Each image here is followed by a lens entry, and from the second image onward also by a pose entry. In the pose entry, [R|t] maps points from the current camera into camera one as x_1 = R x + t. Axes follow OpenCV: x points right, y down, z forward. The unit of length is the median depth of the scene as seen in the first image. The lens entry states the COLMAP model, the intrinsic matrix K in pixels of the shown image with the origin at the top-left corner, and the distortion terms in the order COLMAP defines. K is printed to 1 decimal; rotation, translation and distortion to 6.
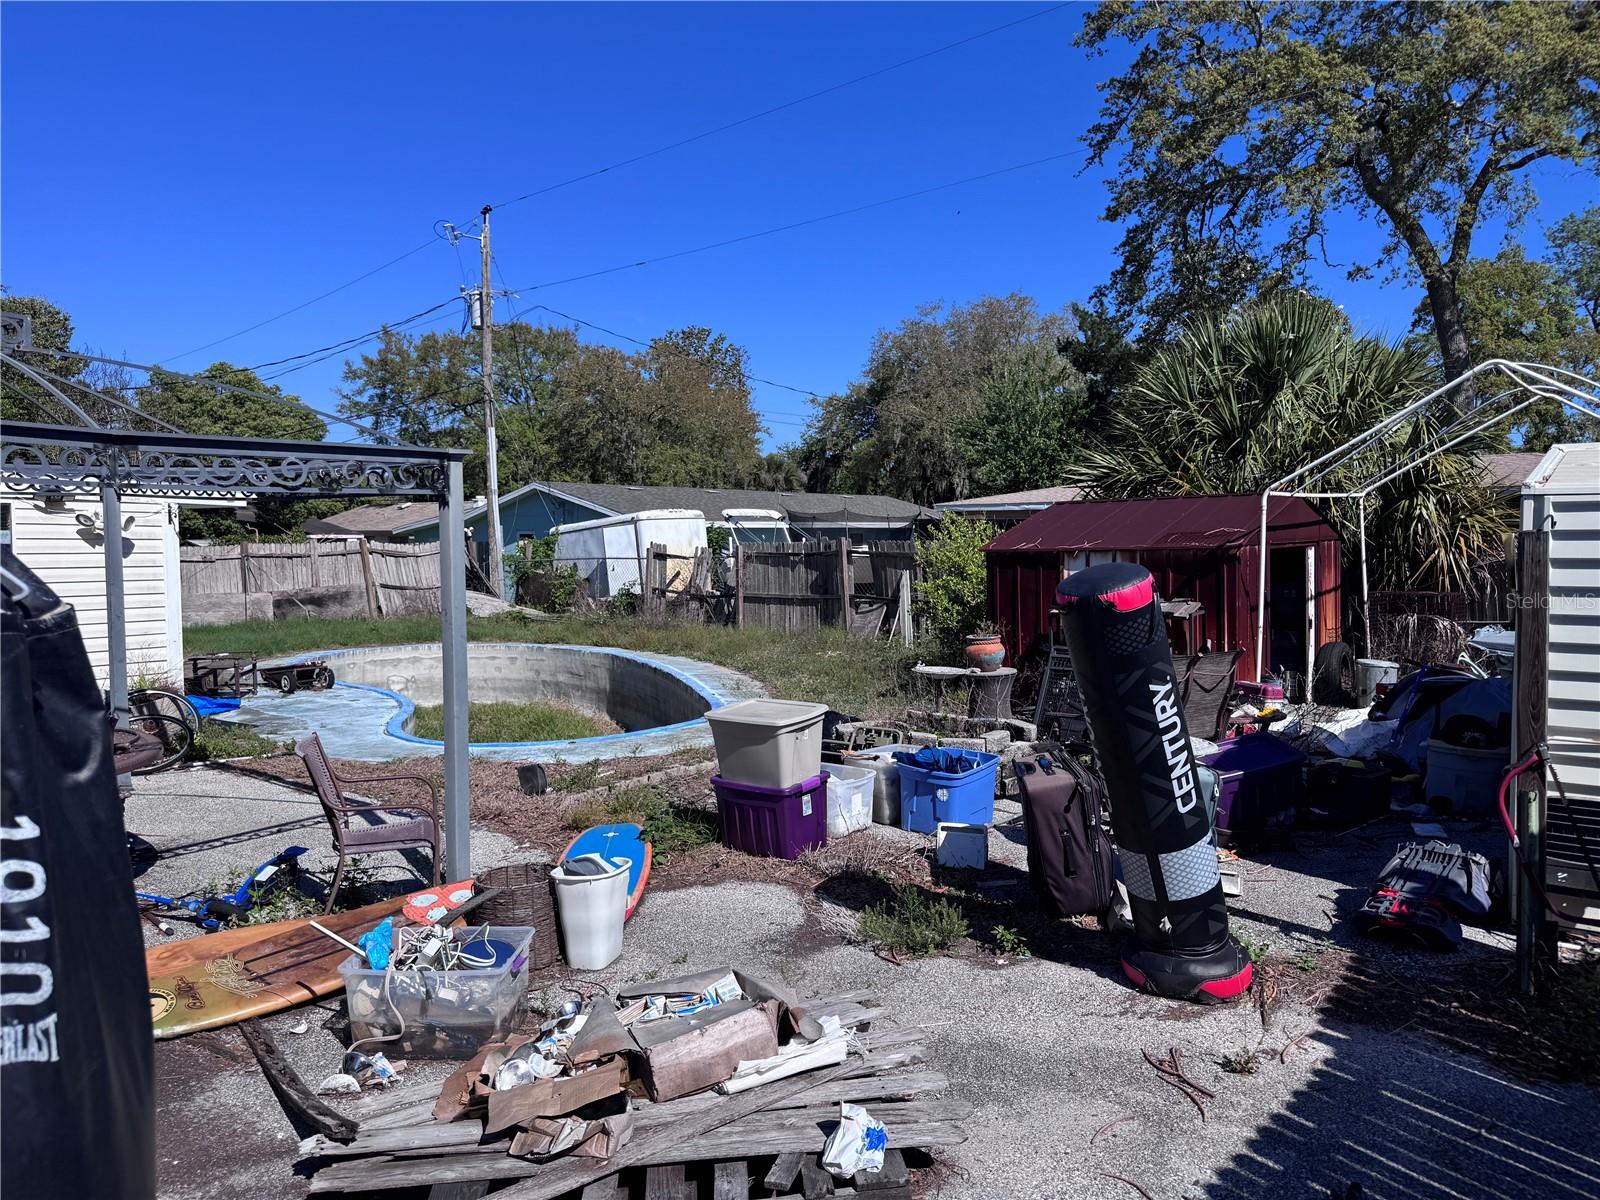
lens RADIAL K [[1153.6, 0, 800.0], [0, 1153.6, 600.0], [0, 0, 1]] dist [0.068058, -0.065049]
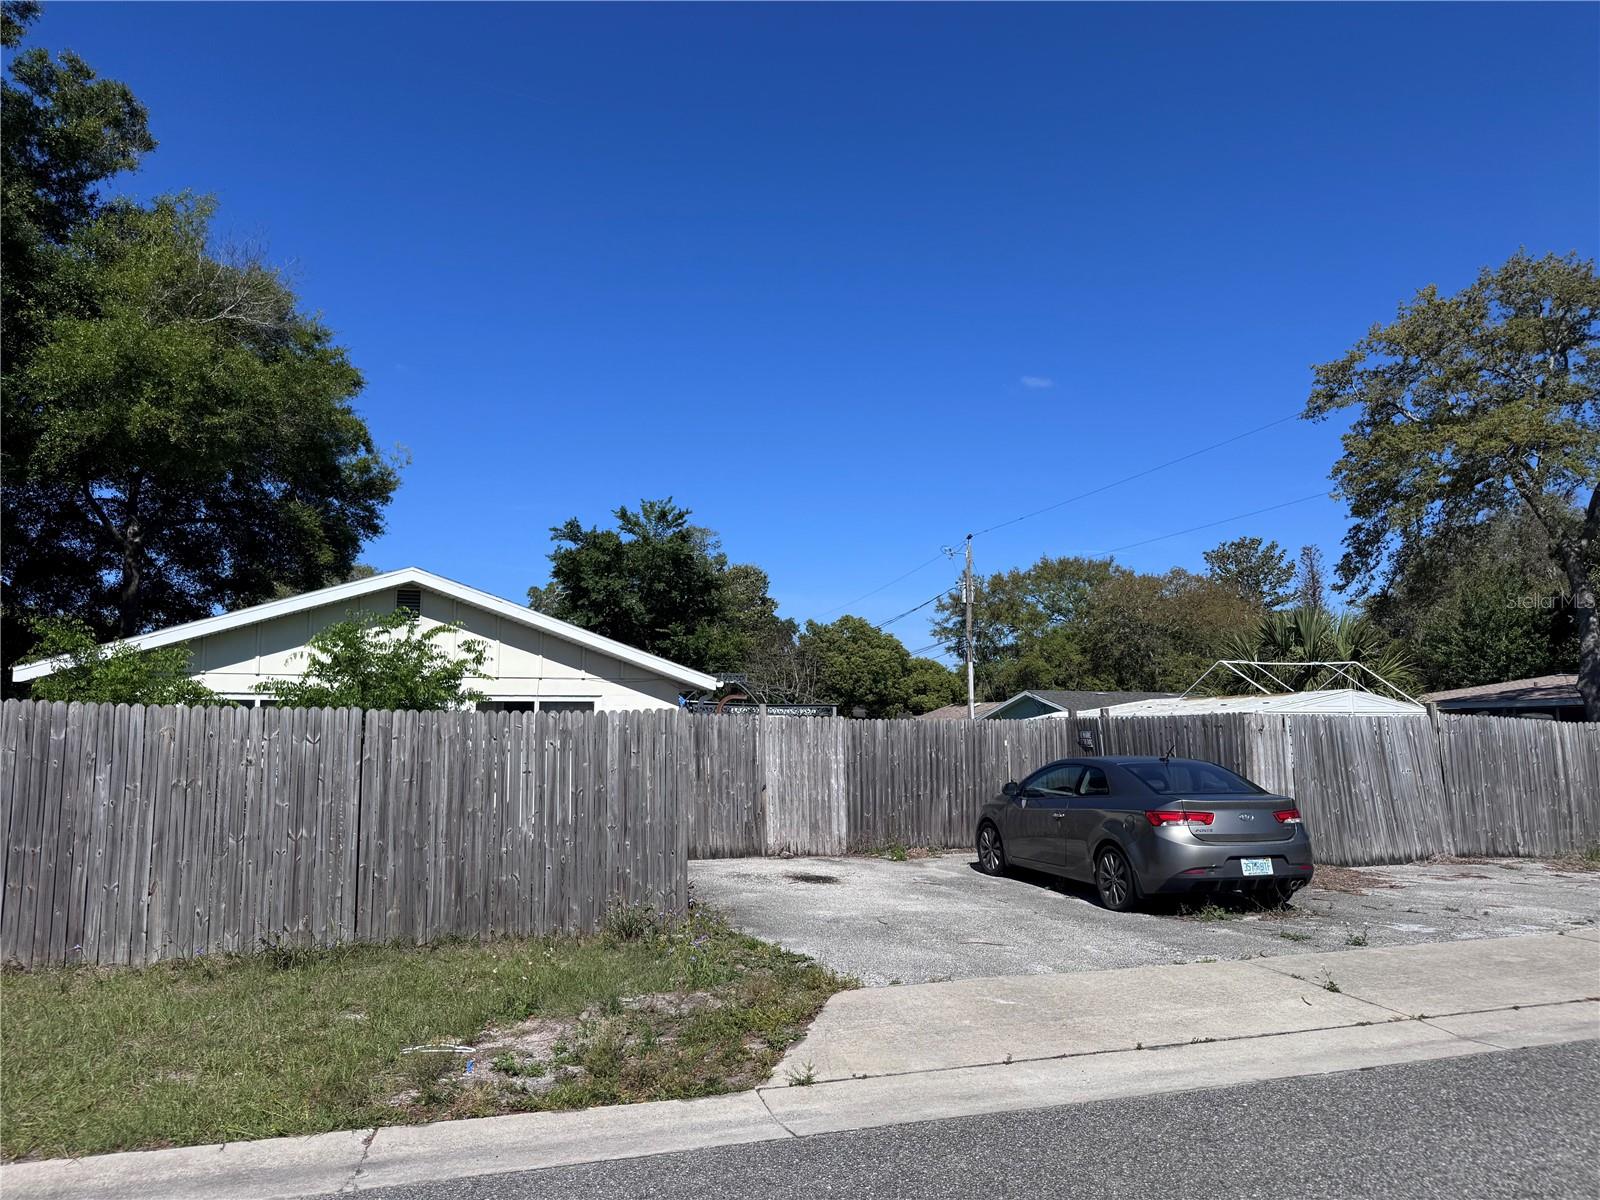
lens RADIAL K [[1153.6, 0, 800.0], [0, 1153.6, 600.0], [0, 0, 1]] dist [0.068058, -0.065049]
pose [[0.864909, -0.052622, -0.499163, 0.186078], [-0.030550, 0.987126, -0.156998, 0.016282], [0.500998, 0.151039, 0.852167, -0.290207]]
